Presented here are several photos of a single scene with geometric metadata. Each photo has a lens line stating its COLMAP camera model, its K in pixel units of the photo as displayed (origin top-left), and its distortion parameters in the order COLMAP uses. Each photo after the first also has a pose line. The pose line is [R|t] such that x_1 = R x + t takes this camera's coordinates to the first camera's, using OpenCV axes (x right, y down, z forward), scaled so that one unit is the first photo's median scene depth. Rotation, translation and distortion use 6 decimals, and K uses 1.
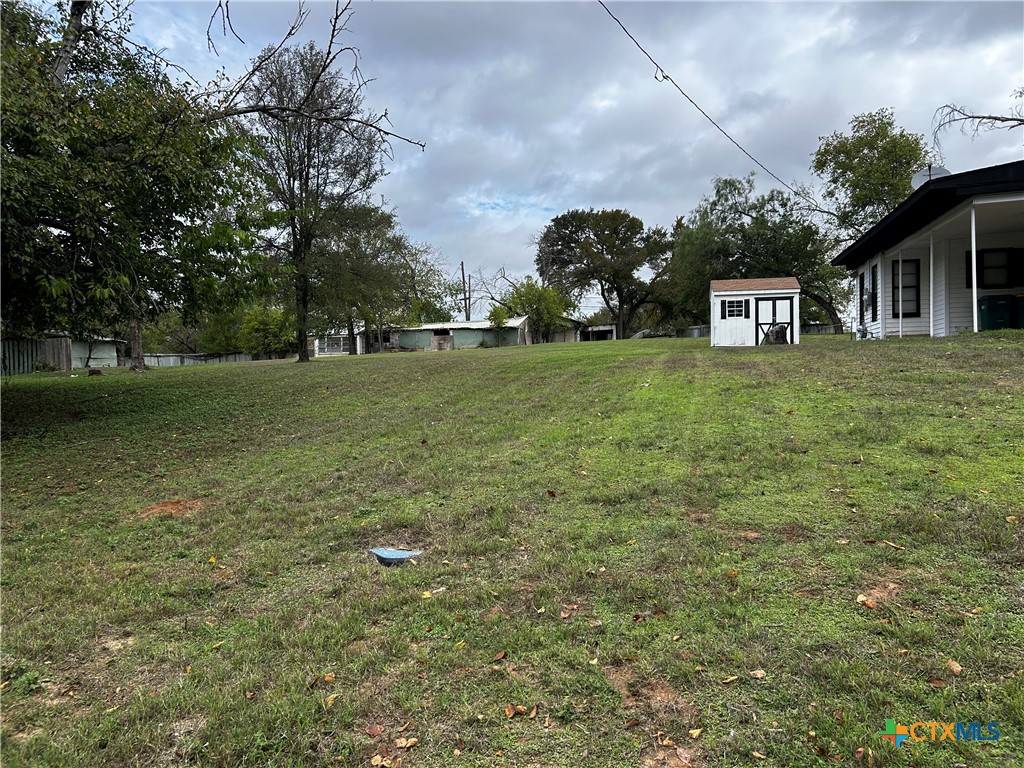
lens RADIAL K [[762.7, 0, 509.8], [0, 762.7, 386.3], [0, 0, 1]] dist [0.041897, -0.025626]
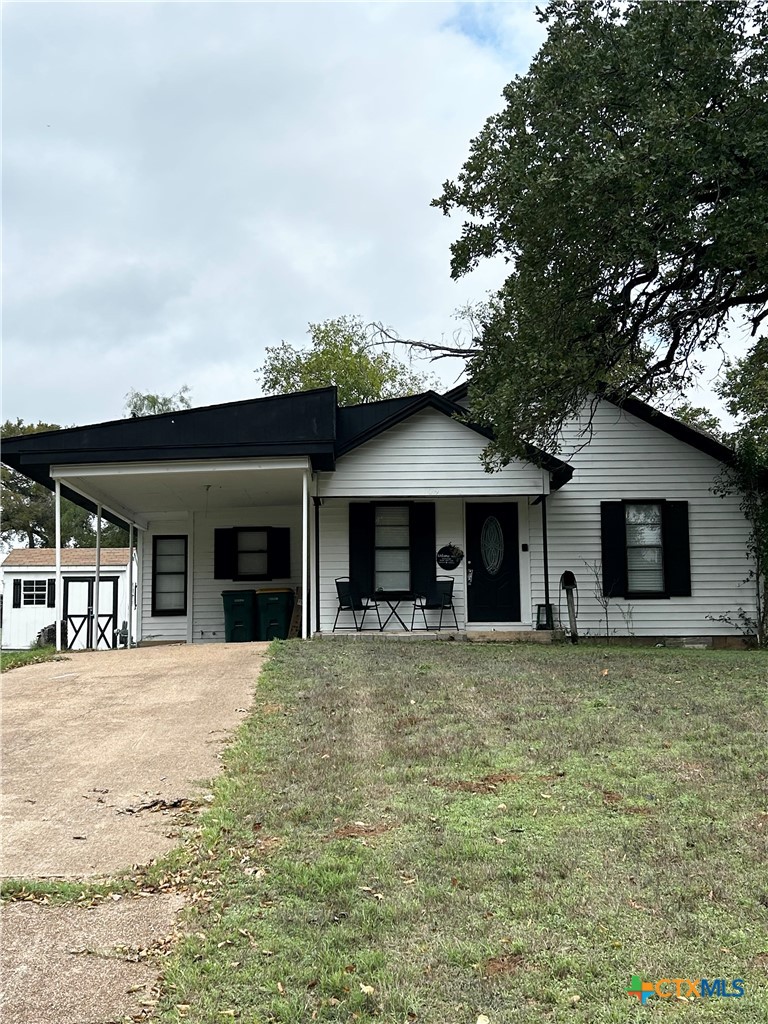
lens RADIAL K [[1202.4, 0, 385.6], [0, 1202.4, 512.9], [0, 0, 1]] dist [0.089644, 0.000000]
pose [[0.964097, 0.032571, 0.263544, 0.307689], [0.005567, 0.989752, -0.142690, -0.017908], [-0.265491, 0.139034, 0.954036, -0.093078]]
